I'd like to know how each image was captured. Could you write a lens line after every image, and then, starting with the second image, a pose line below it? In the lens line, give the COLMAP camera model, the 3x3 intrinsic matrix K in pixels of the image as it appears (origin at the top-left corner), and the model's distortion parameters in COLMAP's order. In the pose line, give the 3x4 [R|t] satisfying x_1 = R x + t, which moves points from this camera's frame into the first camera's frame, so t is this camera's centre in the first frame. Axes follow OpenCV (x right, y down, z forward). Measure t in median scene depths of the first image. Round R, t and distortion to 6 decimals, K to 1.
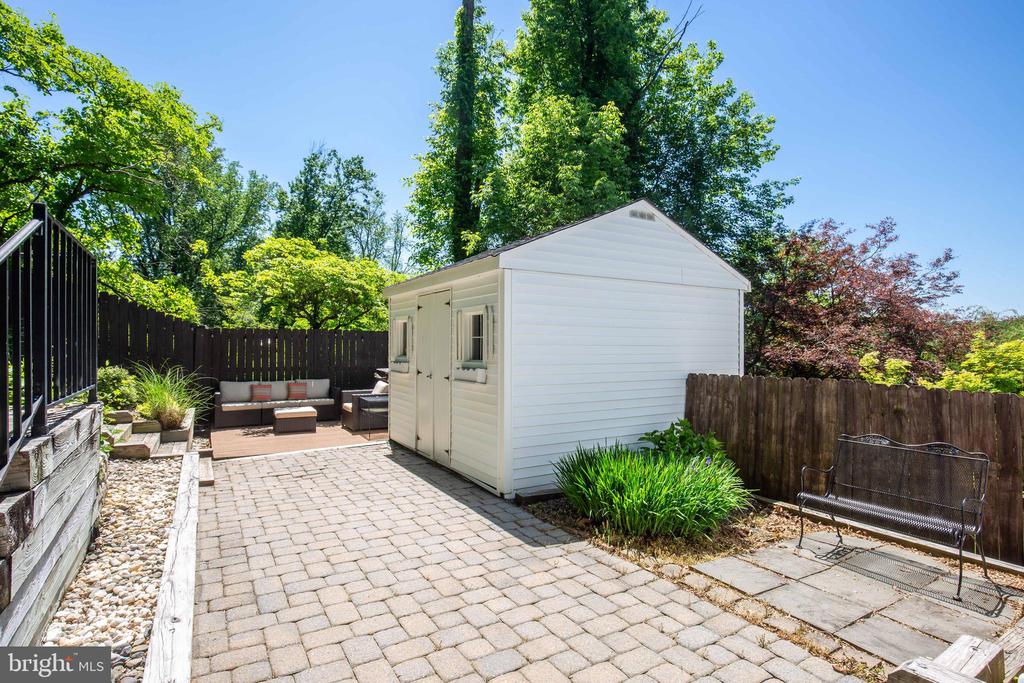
lens RADIAL K [[521.3, 0, 512.0], [0, 521.3, 341.5], [0, 0, 1]] dist [-0.037973, -0.000093]
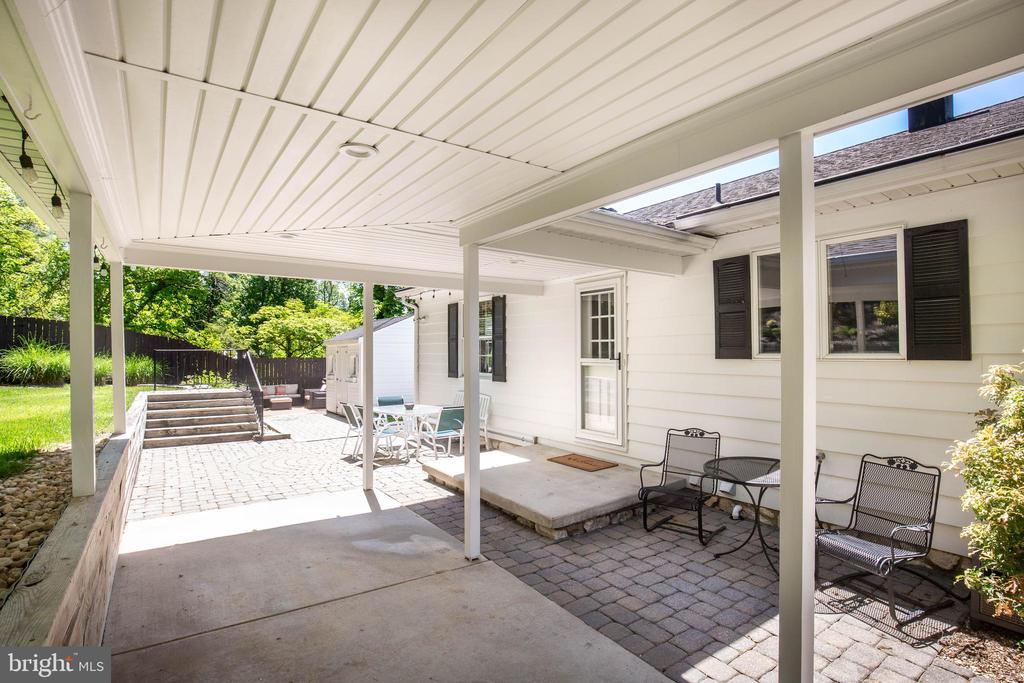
lens RADIAL K [[495.8, 0, 512.3], [0, 495.8, 348.3], [0, 0, 1]] dist [-0.030812, 0.000638]
pose [[0.996917, -0.002509, 0.078421, 0.304087], [0.003093, 0.999968, -0.007329, -0.045036], [-0.078400, 0.007549, 0.996893, -0.905371]]
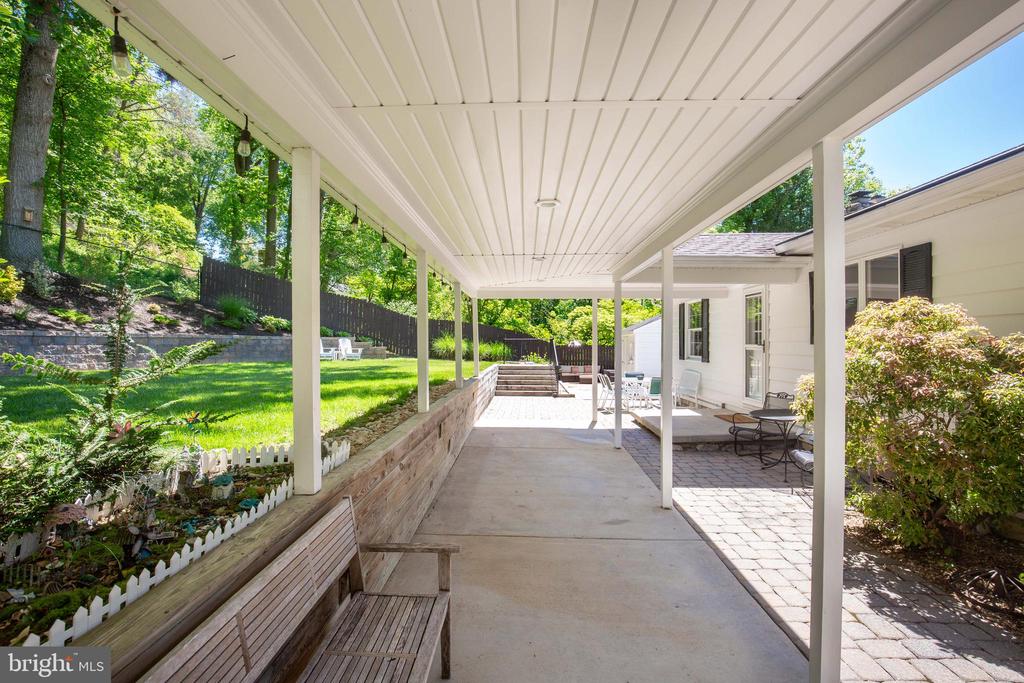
lens RADIAL K [[470.3, 0, 512.0], [0, 470.3, 341.5], [0, 0, 1]] dist [-0.031713, -0.000156]
pose [[0.842851, 0.003515, -0.538136, 0.516536], [-0.005531, 0.999982, -0.002130, -0.038554], [0.538119, 0.004771, 0.842855, -1.153341]]
